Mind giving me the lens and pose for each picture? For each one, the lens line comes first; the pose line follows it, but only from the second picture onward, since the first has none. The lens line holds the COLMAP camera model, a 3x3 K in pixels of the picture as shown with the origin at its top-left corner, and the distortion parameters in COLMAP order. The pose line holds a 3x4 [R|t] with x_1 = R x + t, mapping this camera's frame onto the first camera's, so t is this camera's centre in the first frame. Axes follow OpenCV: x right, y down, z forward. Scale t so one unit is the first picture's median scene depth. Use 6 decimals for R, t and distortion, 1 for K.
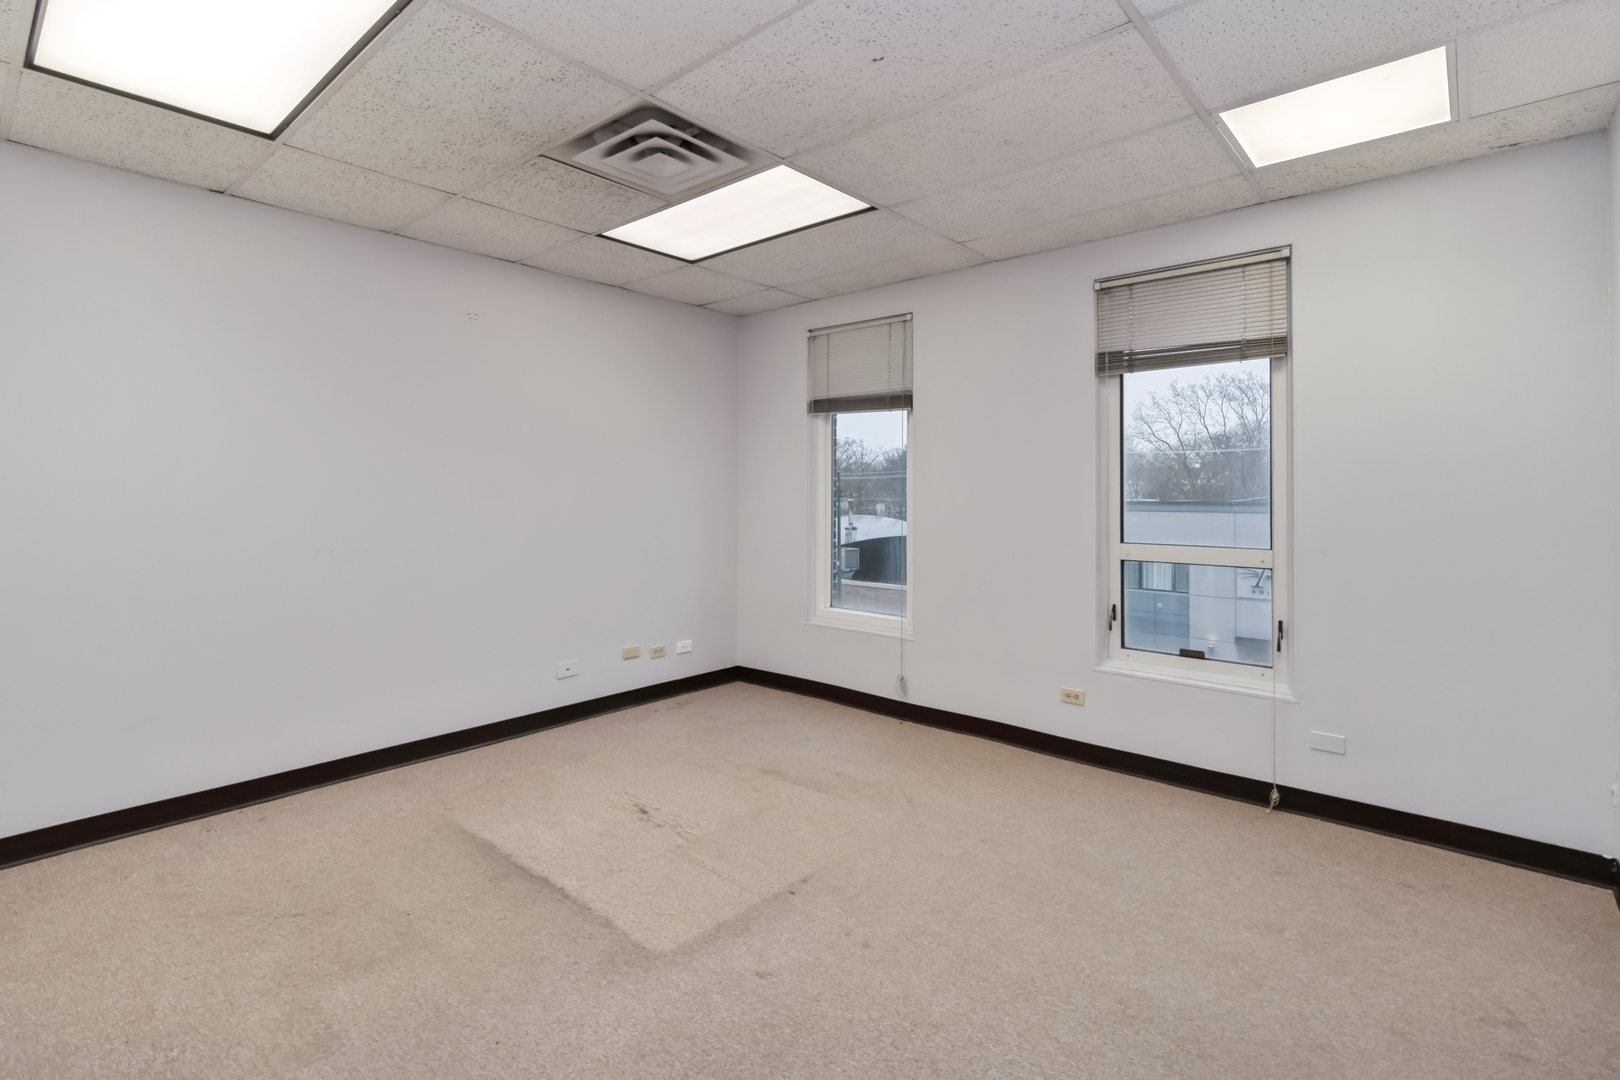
lens RADIAL K [[755.2, 0, 828.2], [0, 755.2, 488.6], [0, 0, 1]] dist [-0.001280, -0.000037]
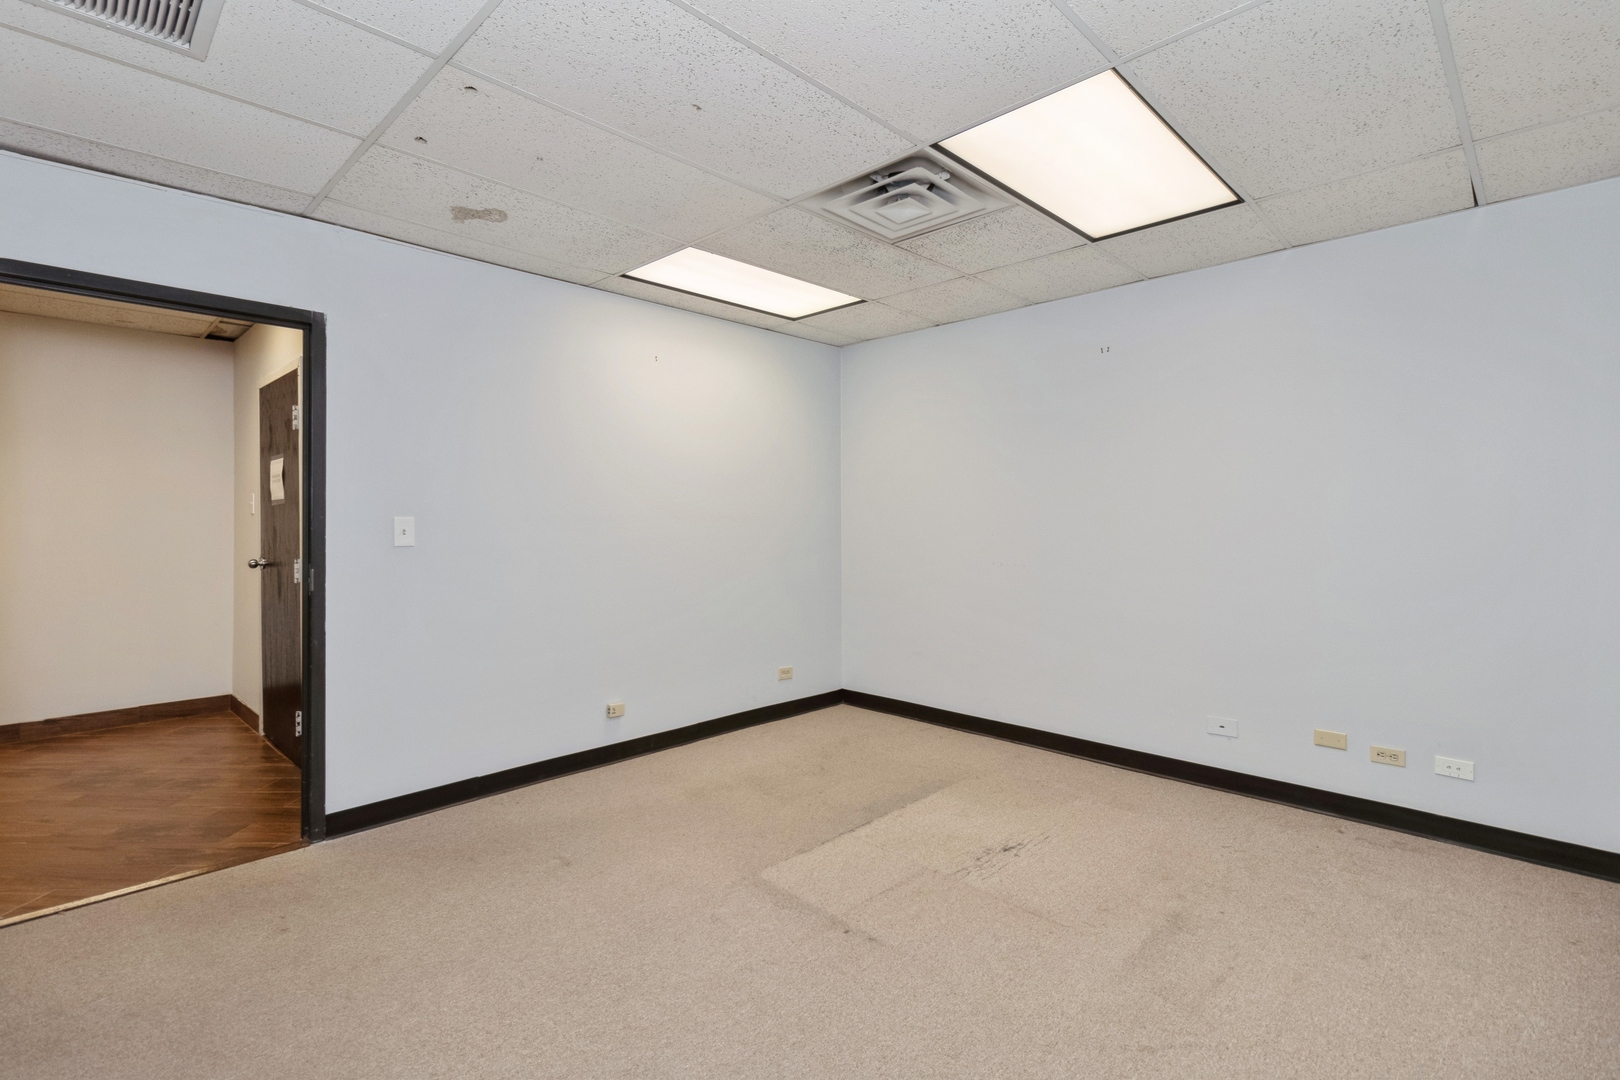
lens RADIAL K [[755.2, 0, 811.5], [0, 755.2, 535.9], [0, 0, 1]] dist [-0.001280, -0.000037]
pose [[-0.080537, 0.022475, -0.996498, 0.789457], [0.010298, 0.999711, 0.021715, -0.000373], [0.996698, -0.008513, -0.080745, 0.888803]]
